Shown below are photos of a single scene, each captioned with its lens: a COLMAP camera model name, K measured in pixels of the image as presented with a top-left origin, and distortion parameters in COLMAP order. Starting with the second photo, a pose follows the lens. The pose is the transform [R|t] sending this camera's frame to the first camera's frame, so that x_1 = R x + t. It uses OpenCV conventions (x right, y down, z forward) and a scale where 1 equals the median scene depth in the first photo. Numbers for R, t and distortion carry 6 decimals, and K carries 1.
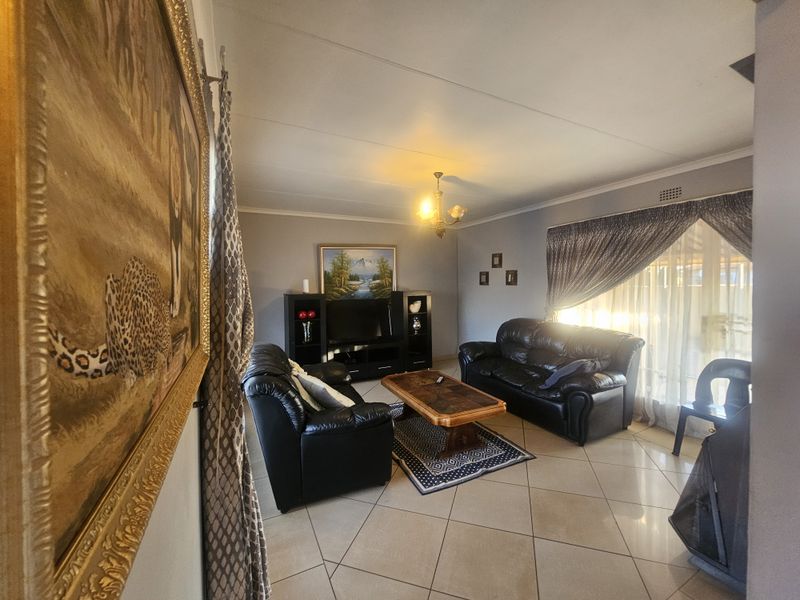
lens RADIAL K [[324.7, 0, 406.5], [0, 324.7, 293.0], [0, 0, 1]] dist [-0.001747, -0.000300]
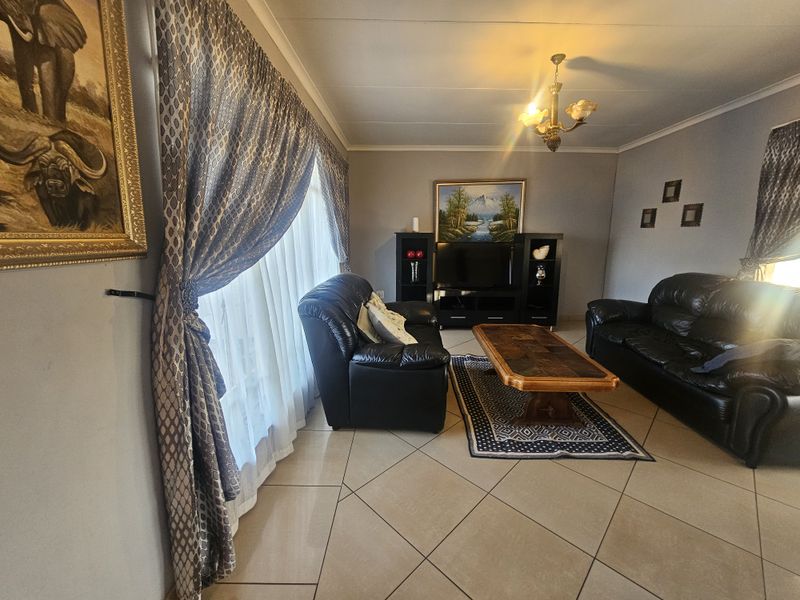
lens RADIAL K [[324.7, 0, 406.5], [0, 324.7, 293.0], [0, 0, 1]] dist [-0.001747, -0.000300]
pose [[0.891098, 0.096168, -0.443504, 0.171226], [-0.030646, 0.987810, 0.152618, 0.048982], [0.452775, -0.122406, 0.883183, 0.155462]]
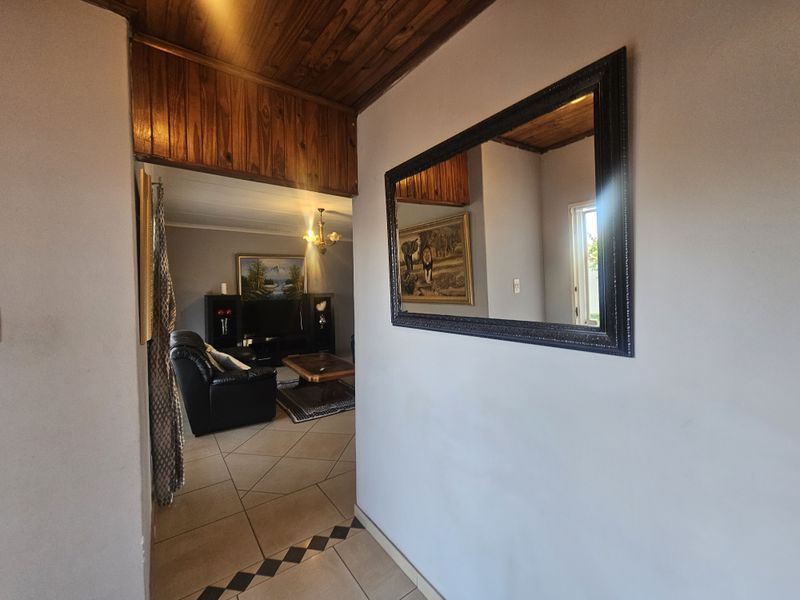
lens RADIAL K [[325.6, 0, 400.5], [0, 325.6, 295.5], [0, 0, 1]] dist [-0.000833, -0.000135]
pose [[0.987000, 0.002328, 0.160701, 0.215310], [-0.001677, 0.999990, -0.004183, 0.011912], [-0.160709, 0.003859, 0.986994, -0.451552]]
